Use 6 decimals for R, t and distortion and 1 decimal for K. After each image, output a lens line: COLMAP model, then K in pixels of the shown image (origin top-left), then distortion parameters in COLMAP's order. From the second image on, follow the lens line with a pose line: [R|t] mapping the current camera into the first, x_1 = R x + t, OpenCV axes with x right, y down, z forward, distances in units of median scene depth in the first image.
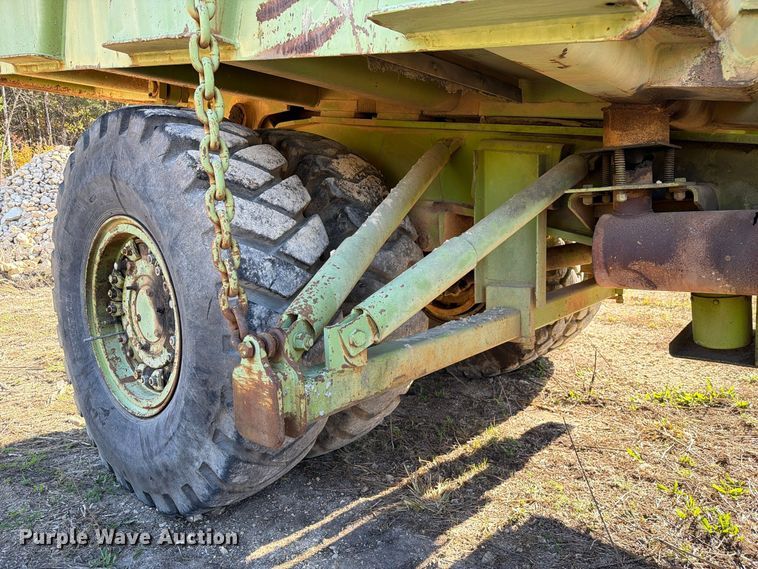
lens RADIAL K [[530.5, 0, 375.4], [0, 530.5, 284.3], [0, 0, 1]] dist [0.068812, -0.090524]
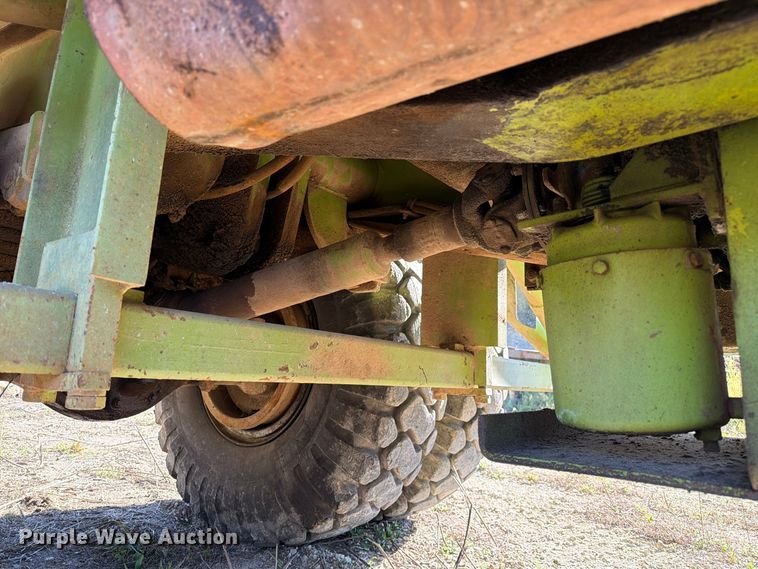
lens RADIAL K [[530.5, 0, 375.4], [0, 530.5, 284.3], [0, 0, 1]] dist [0.068812, -0.090524]
pose [[0.994432, 0.094500, 0.046639, 0.243156], [-0.076245, 0.950697, -0.300603, 0.071893], [-0.072747, 0.295373, 0.952608, 0.355244]]
